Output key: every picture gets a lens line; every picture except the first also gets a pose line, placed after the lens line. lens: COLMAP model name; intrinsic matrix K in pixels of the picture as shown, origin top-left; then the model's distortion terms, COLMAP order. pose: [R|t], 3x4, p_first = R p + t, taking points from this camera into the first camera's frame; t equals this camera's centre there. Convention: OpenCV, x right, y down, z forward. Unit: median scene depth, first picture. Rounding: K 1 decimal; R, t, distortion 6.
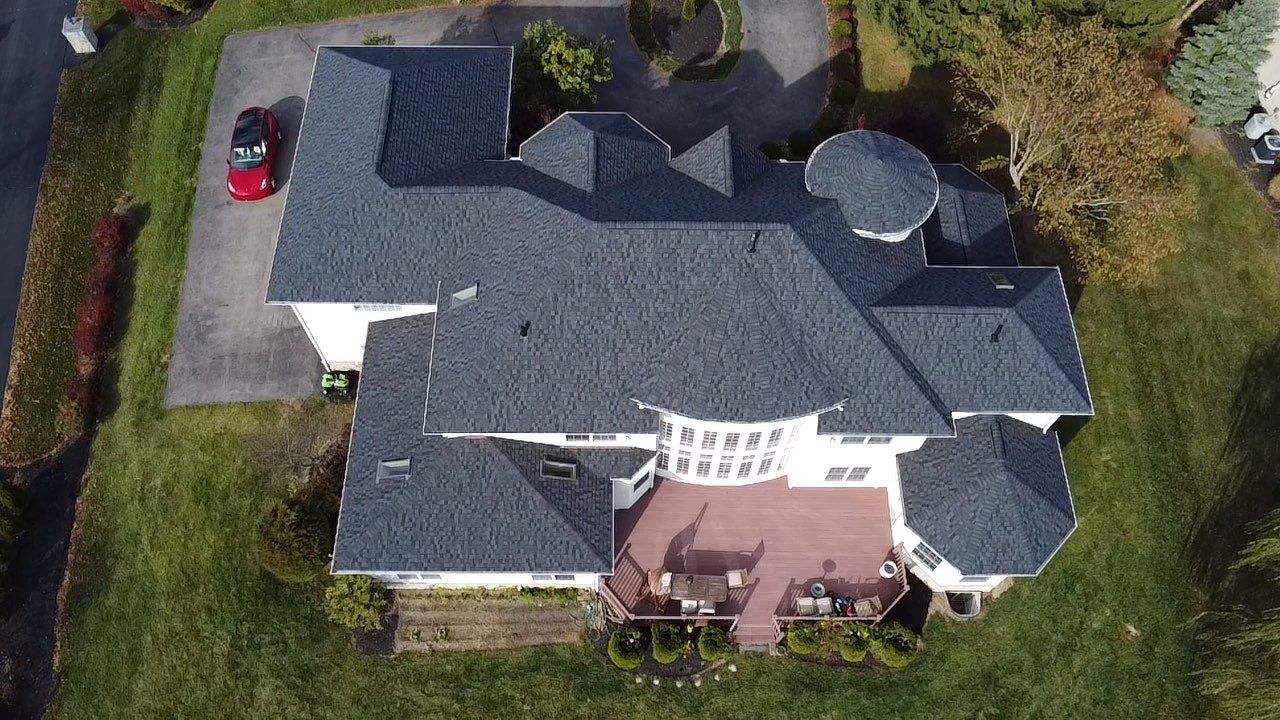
lens RADIAL K [[948.6, 0, 648.0], [0, 948.6, 356.4], [0, 0, 1]] dist [0.008115, -0.013900]
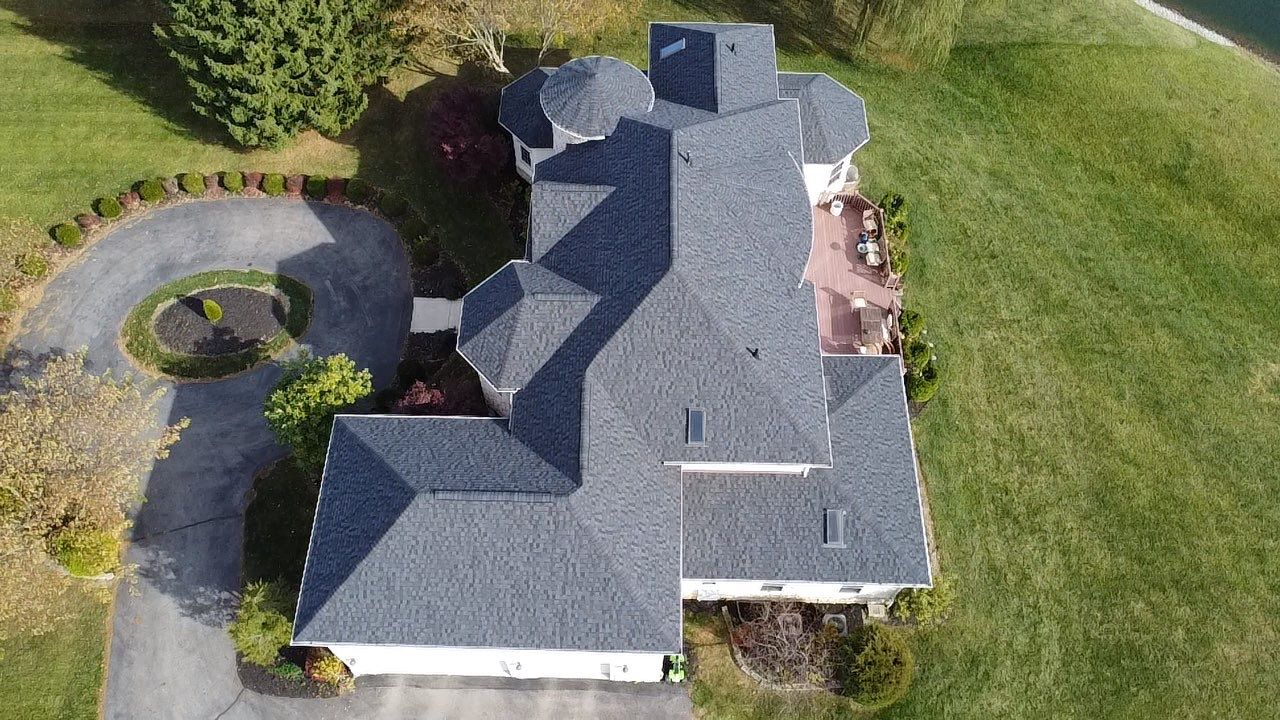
lens RADIAL K [[944.7, 0, 630.8], [0, 944.7, 341.5], [0, 0, 1]] dist [0.005387, -0.002285]
pose [[0.022736, -0.865879, 0.499736, -0.583128], [0.881249, 0.253408, 0.398979, -0.516138], [-0.472105, 0.431321, 0.768817, 0.209309]]
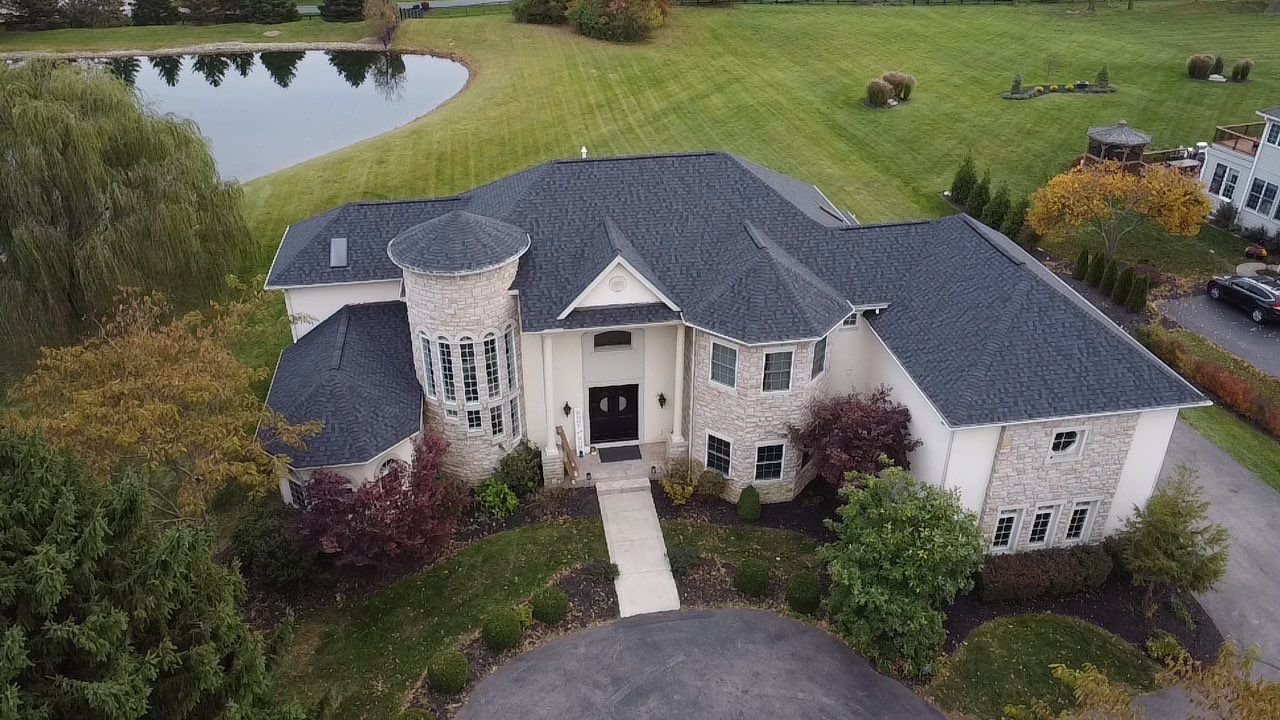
lens RADIAL K [[944.7, 0, 622.1], [0, 944.7, 364.2], [0, 0, 1]] dist [0.005387, -0.002285]
pose [[-0.990079, 0.066281, -0.123893, 0.192992], [-0.127849, -0.059181, 0.990026, -1.100444], [0.058287, 0.996044, 0.067068, 1.029941]]
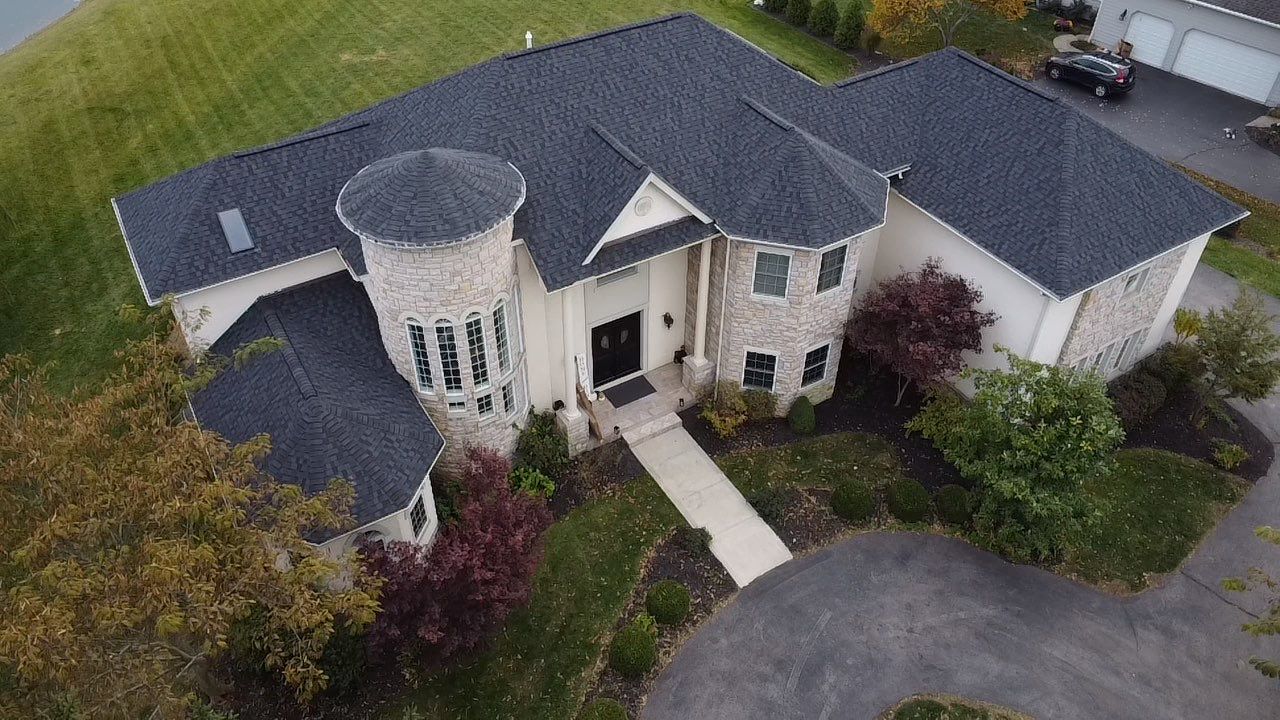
lens RADIAL K [[944.7, 0, 616.5], [0, 944.7, 358.6], [0, 0, 1]] dist [0.005387, -0.002285]
pose [[-0.865226, 0.324859, -0.381903, 0.413383], [-0.449528, -0.165280, 0.877842, -0.854855], [0.222054, 0.931208, 0.289038, 0.908589]]
